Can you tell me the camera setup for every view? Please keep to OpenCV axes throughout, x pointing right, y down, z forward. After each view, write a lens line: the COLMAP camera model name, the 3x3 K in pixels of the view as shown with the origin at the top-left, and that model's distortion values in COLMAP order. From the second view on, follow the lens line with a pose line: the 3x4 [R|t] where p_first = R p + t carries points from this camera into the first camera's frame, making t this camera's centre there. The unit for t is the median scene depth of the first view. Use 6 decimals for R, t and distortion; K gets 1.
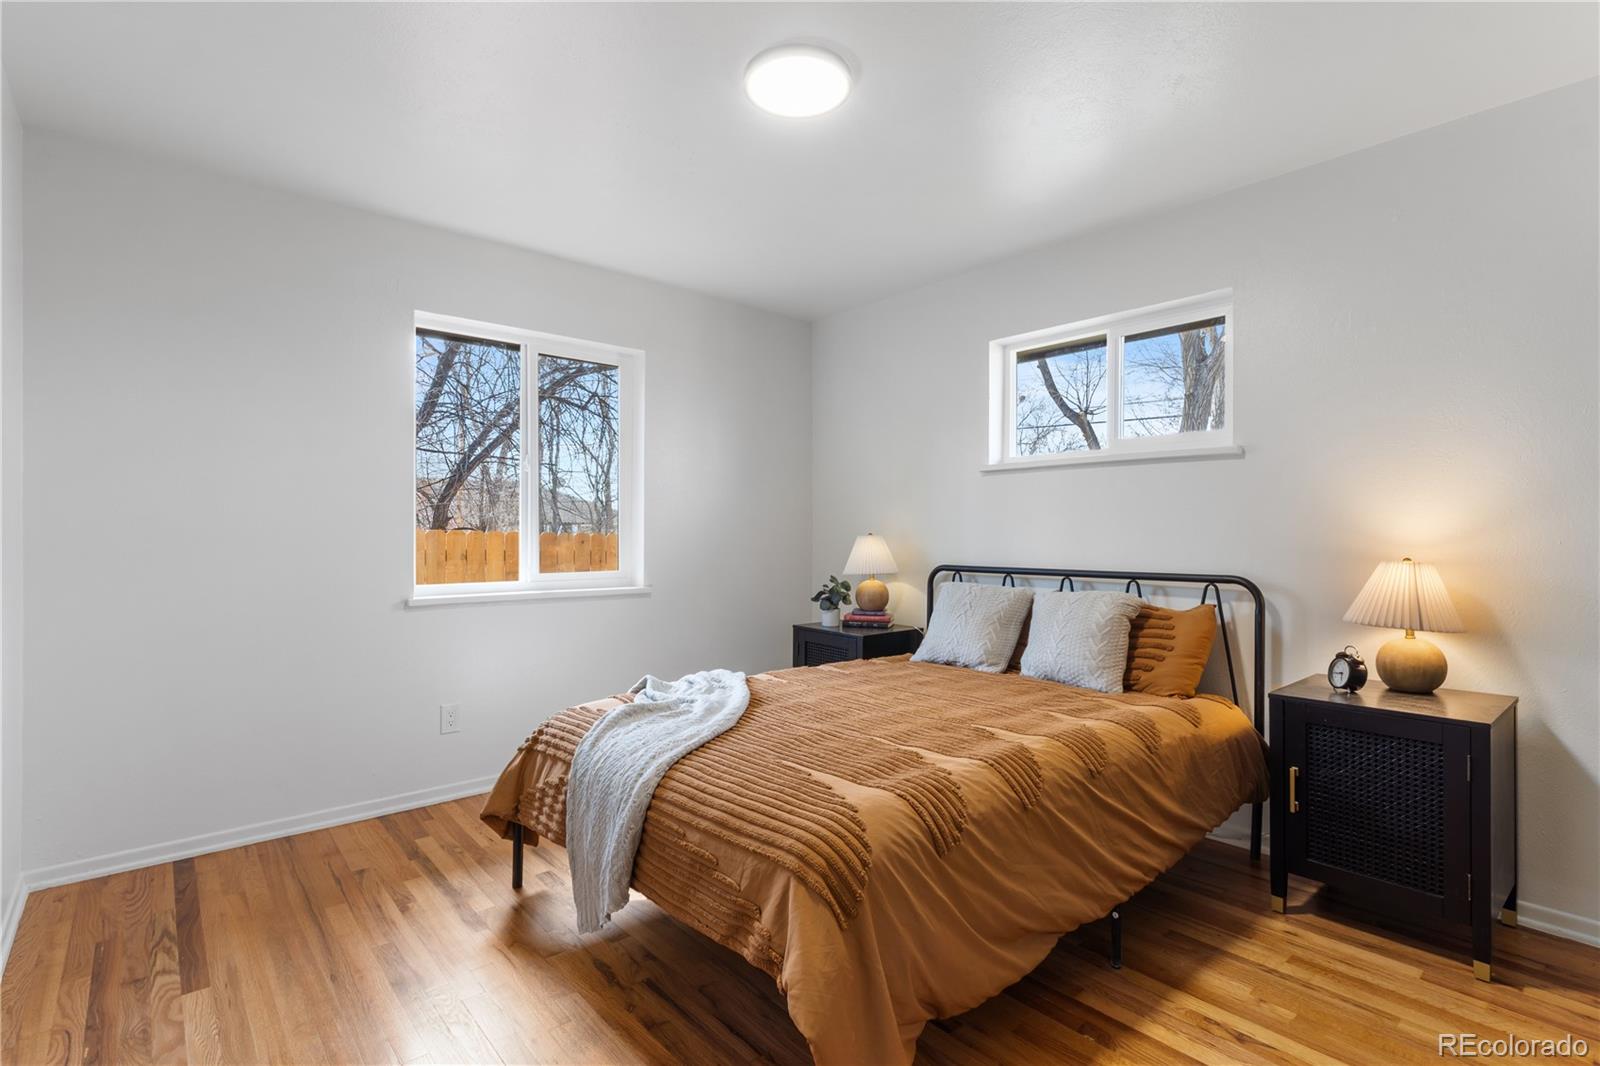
lens RADIAL K [[767.8, 0, 796.7], [0, 767.8, 525.2], [0, 0, 1]] dist [0.002426, 0.001135]
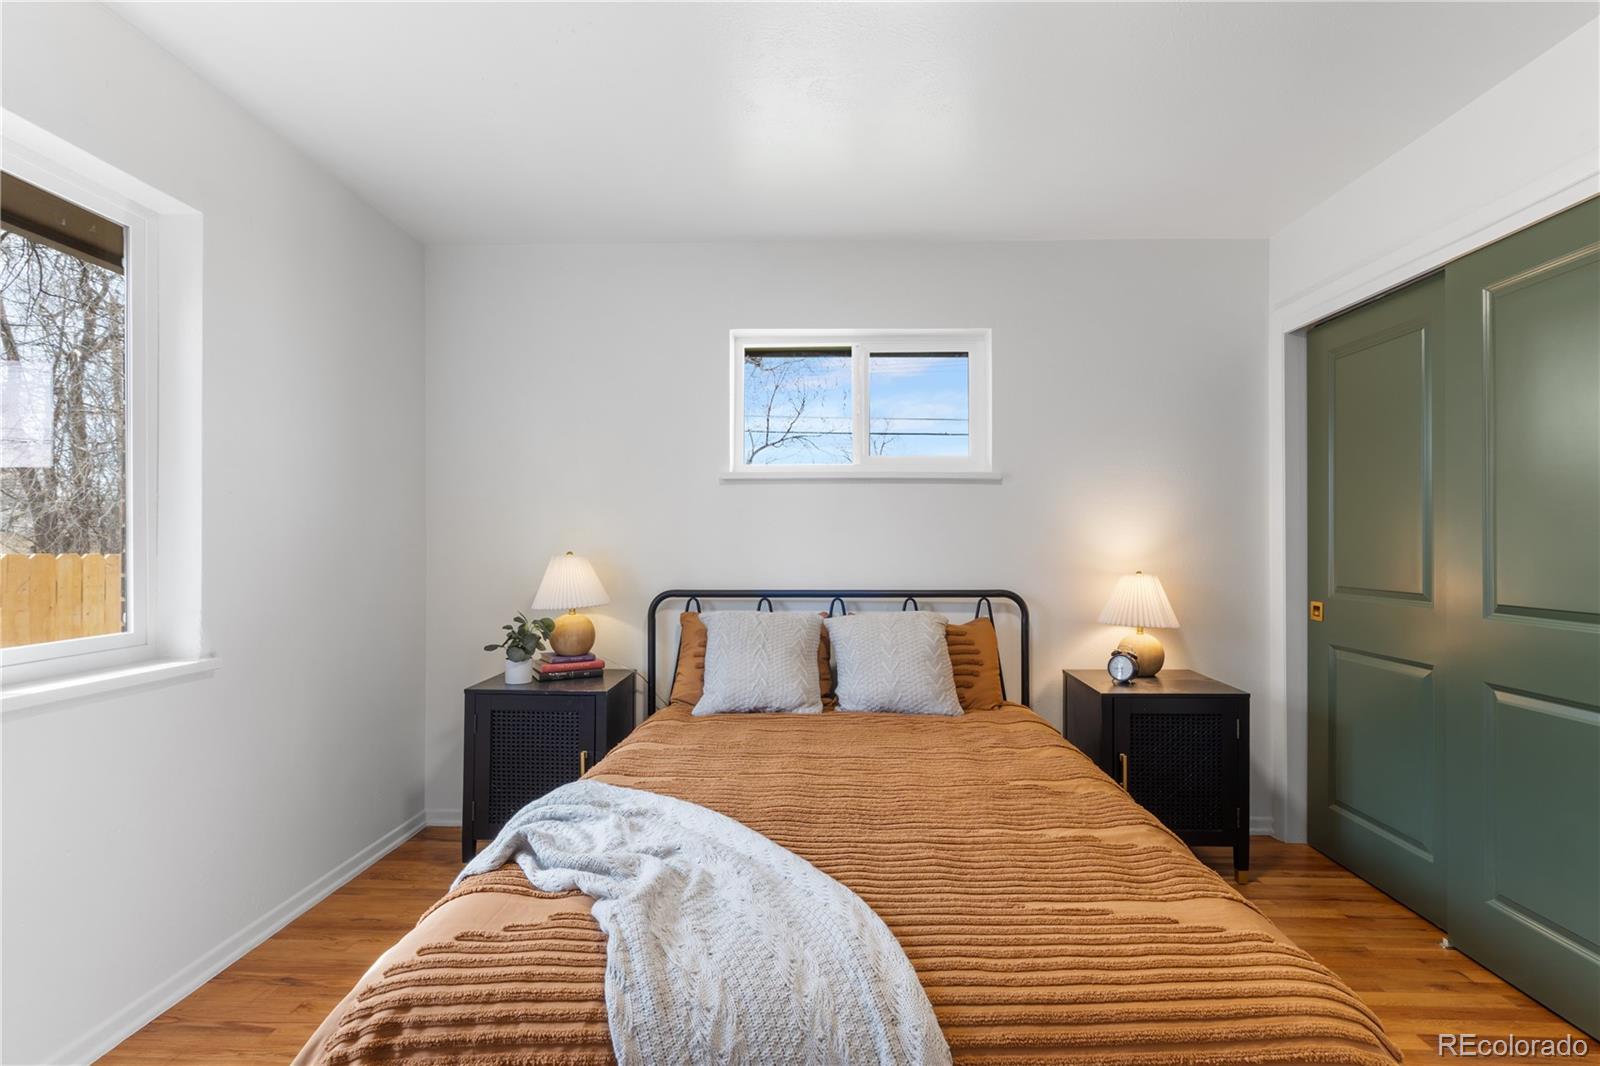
lens RADIAL K [[767.8, 0, 806.3], [0, 767.8, 542.2], [0, 0, 1]] dist [0.002426, 0.001135]
pose [[0.673482, -0.001713, 0.739202, -0.395321], [-0.006306, 0.999948, 0.008062, -0.009041], [-0.739177, -0.010091, 0.673436, 0.424137]]
